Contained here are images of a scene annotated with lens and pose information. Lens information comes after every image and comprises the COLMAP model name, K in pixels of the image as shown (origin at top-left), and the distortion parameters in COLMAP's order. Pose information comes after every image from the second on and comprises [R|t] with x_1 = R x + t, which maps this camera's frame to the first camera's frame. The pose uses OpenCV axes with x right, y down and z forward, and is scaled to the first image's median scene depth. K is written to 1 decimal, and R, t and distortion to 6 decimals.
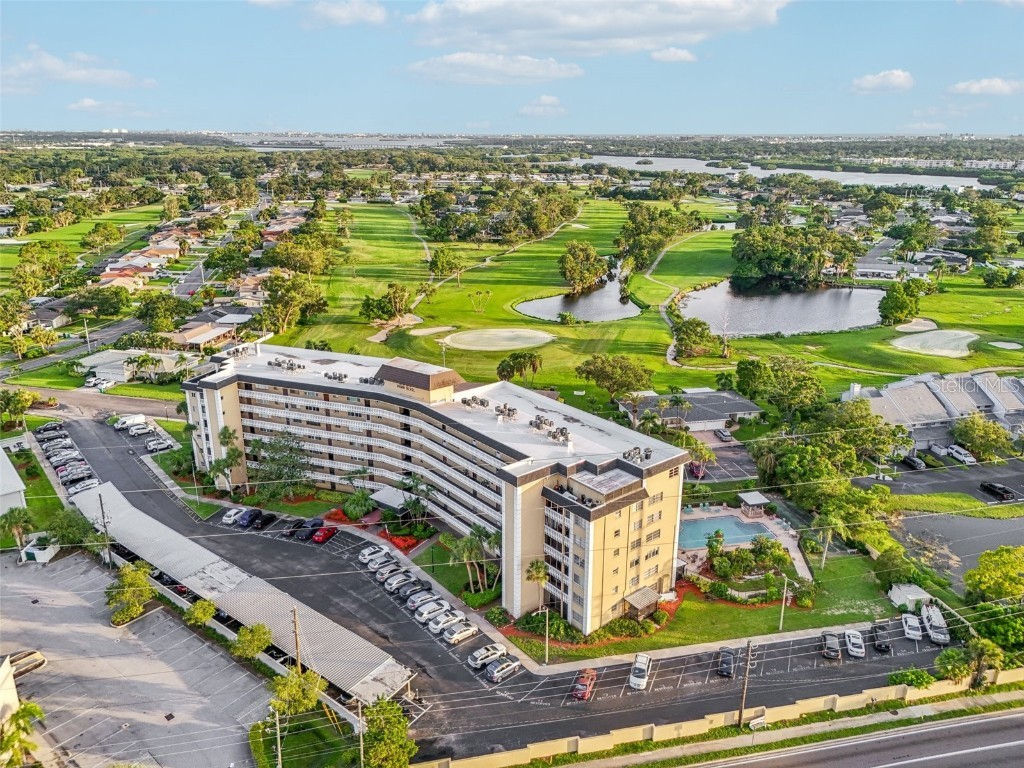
lens RADIAL K [[750.0, 0, 512.0], [0, 750.0, 384.0], [0, 0, 1]] dist [0.081382, -0.089989]
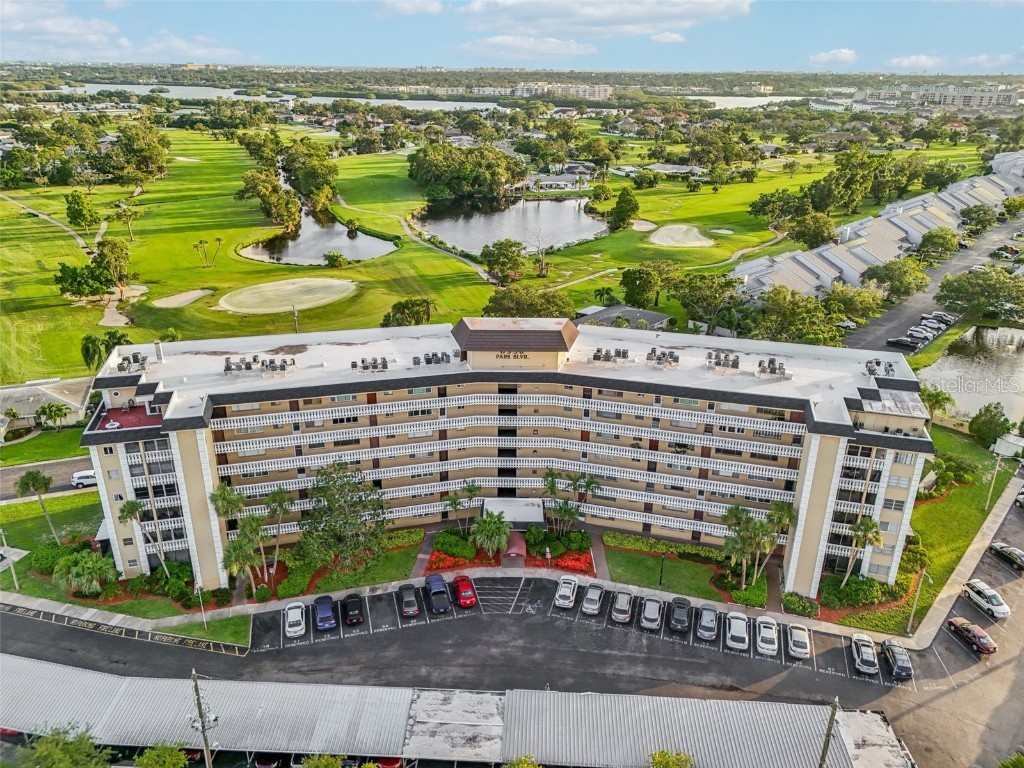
lens RADIAL K [[750.0, 0, 512.0], [0, 750.0, 384.0], [0, 0, 1]] dist [0.081382, -0.089989]
pose [[0.815608, -0.219661, 0.535288, -0.476193], [0.176423, 0.975492, 0.131491, -0.056521], [-0.551053, -0.012808, 0.834372, 0.370908]]
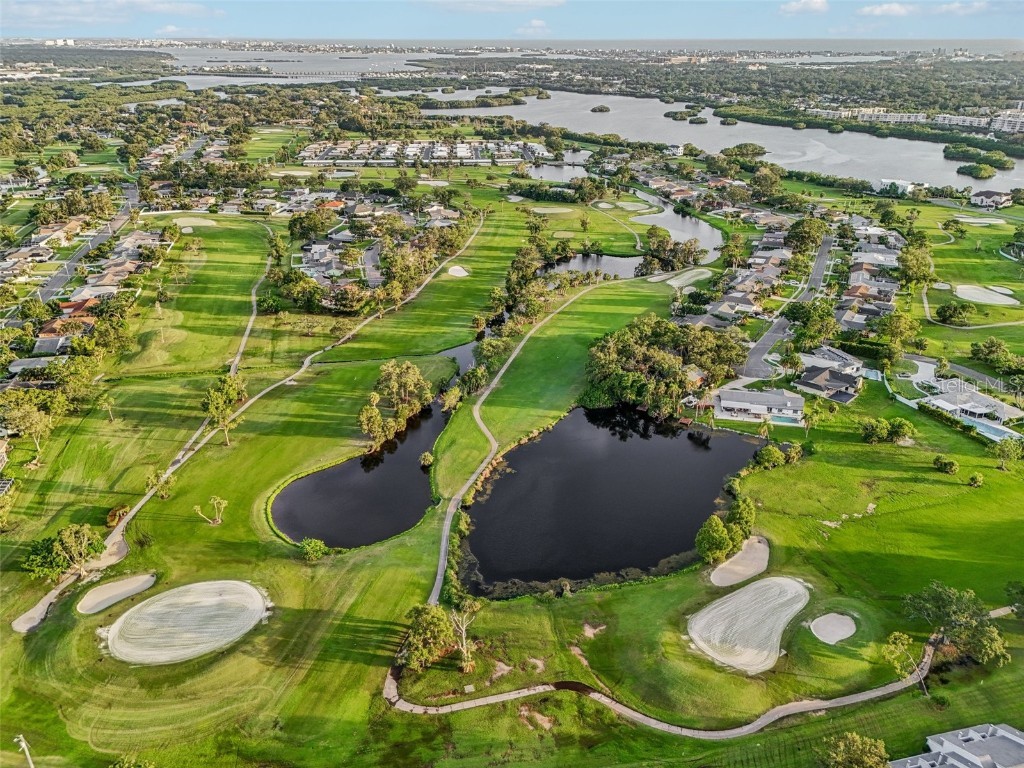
lens RADIAL K [[757.0, 0, 512.0], [0, 757.0, 384.0], [0, 0, 1]] dist [0.088123, -0.093077]
pose [[0.999760, -0.009411, 0.019758, 0.523760], [0.007291, 0.994471, 0.104762, -0.666015], [-0.020635, -0.104593, 0.994301, 0.422649]]
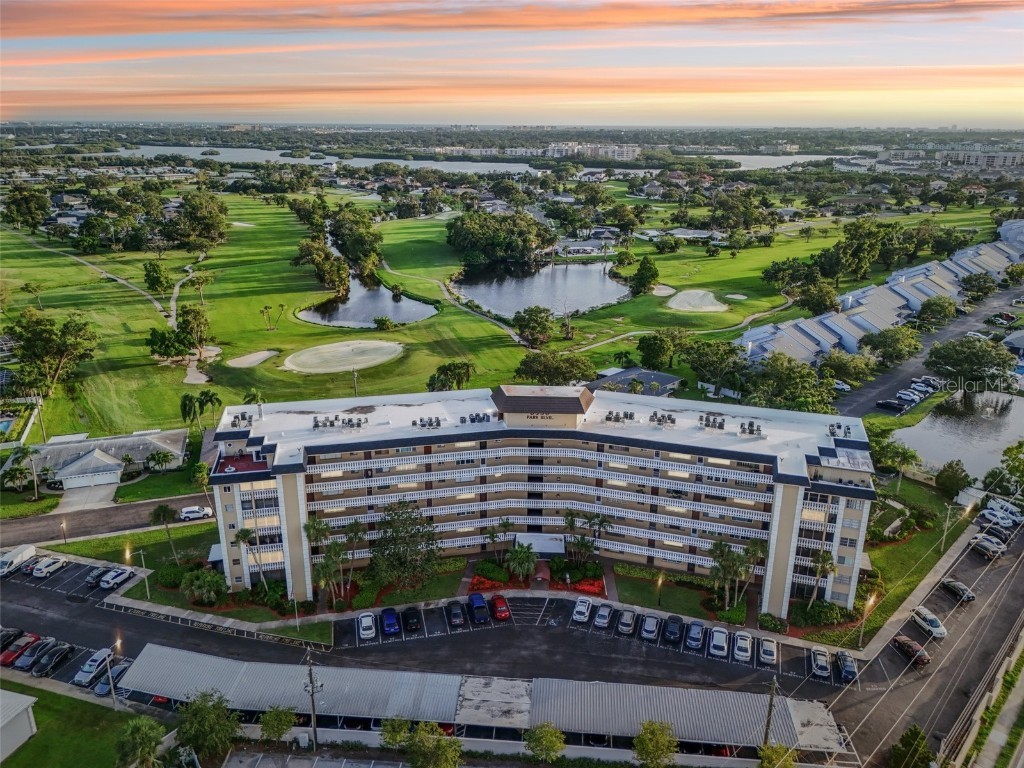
lens RADIAL K [[750.0, 0, 512.0], [0, 750.0, 384.0], [0, 0, 1]] dist [0.081382, -0.089989]
pose [[0.837824, -0.177706, 0.516209, -0.558764], [0.170967, 0.983384, 0.061047, -0.084176], [-0.518480, 0.037108, 0.854284, 0.237500]]
